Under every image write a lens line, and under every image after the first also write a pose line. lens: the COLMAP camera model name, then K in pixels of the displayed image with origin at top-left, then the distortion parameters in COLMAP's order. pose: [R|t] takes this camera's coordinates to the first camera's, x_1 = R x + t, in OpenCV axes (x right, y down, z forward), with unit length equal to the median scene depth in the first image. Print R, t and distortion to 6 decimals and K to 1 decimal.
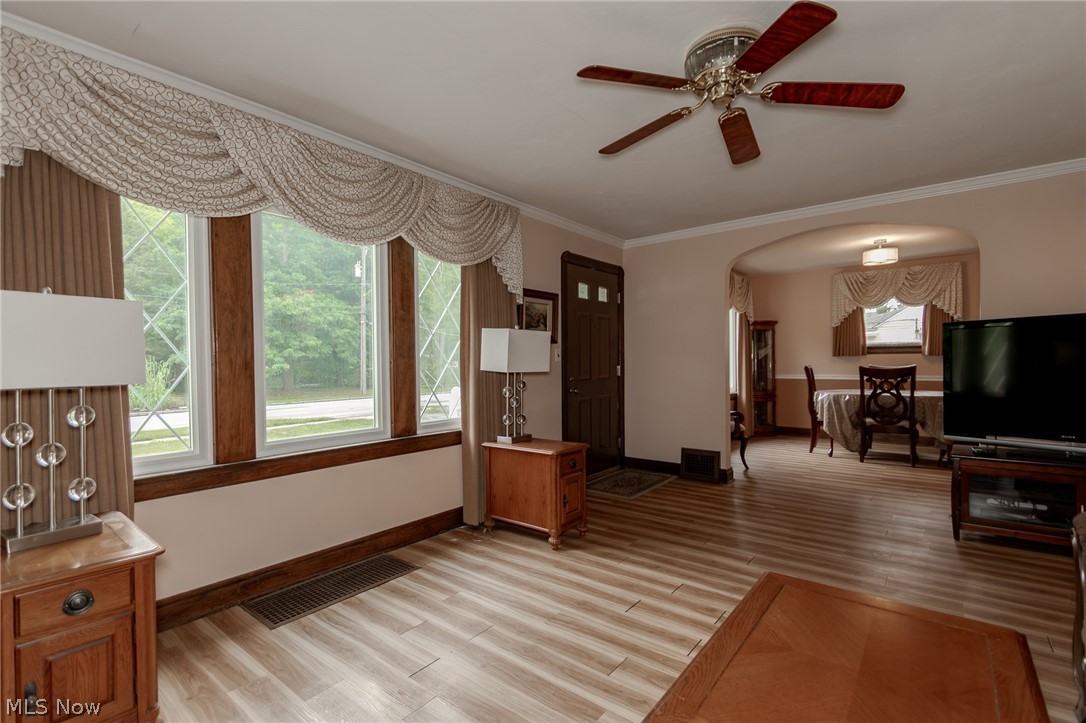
lens RADIAL K [[506.2, 0, 543.5], [0, 506.2, 363.7], [0, 0, 1]] dist [0.001073, 0.000987]
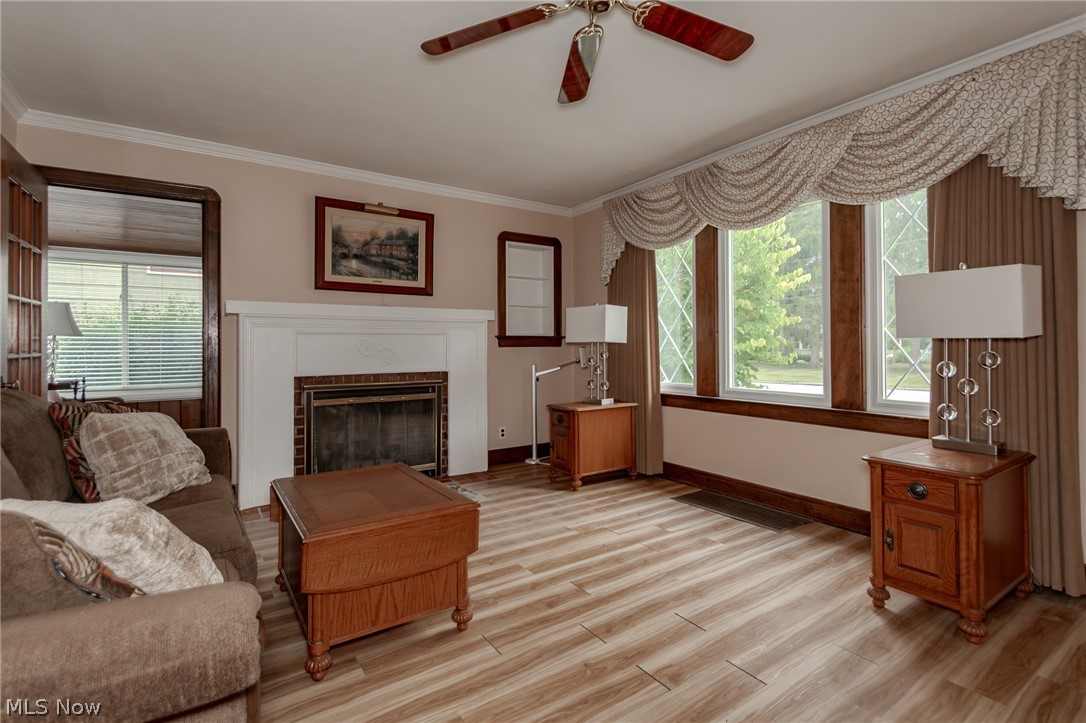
lens RADIAL K [[506.2, 0, 540.1], [0, 506.2, 344.9], [0, 0, 1]] dist [0.001073, 0.000987]
pose [[-0.301488, 0.009008, -0.953427, 0.654994], [0.002304, 0.999959, 0.008719, 0.016392], [0.953467, 0.000432, -0.301497, 0.650889]]
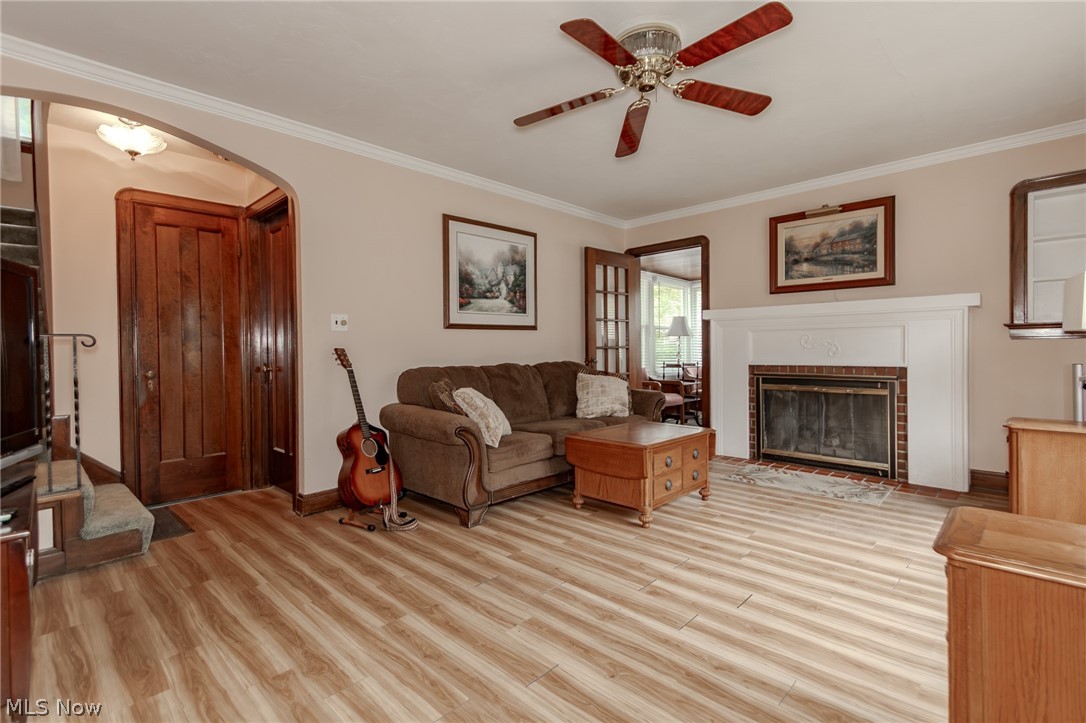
lens RADIAL K [[506.2, 0, 525.7], [0, 506.2, 349.3], [0, 0, 1]] dist [0.001073, 0.000987]
pose [[-0.992638, 0.022072, 0.119095, 0.277951], [0.023229, 0.999695, 0.008341, 0.023196], [-0.118875, 0.011046, -0.992848, 1.212425]]
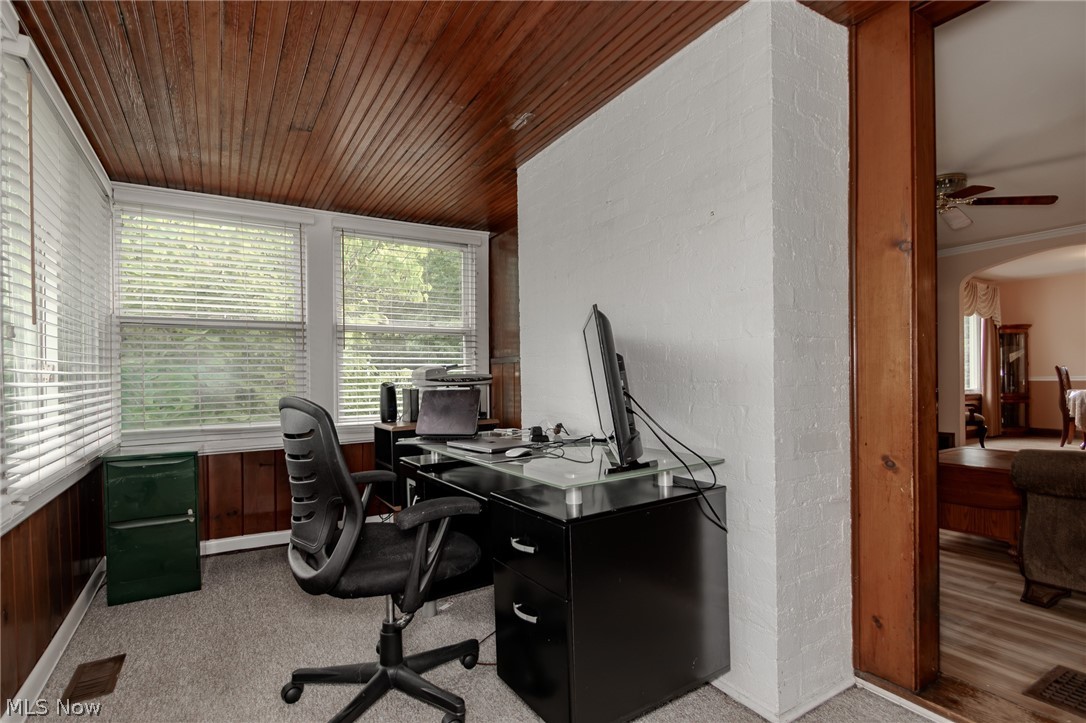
lens RADIAL K [[506.2, 0, 546.7], [0, 506.2, 370.5], [0, 0, 1]] dist [0.001073, 0.000987]
pose [[0.930063, 0.006637, -0.367341, -0.154064], [-0.009013, 0.999948, -0.004753, 0.047552], [0.367291, 0.007731, 0.930074, -0.666561]]
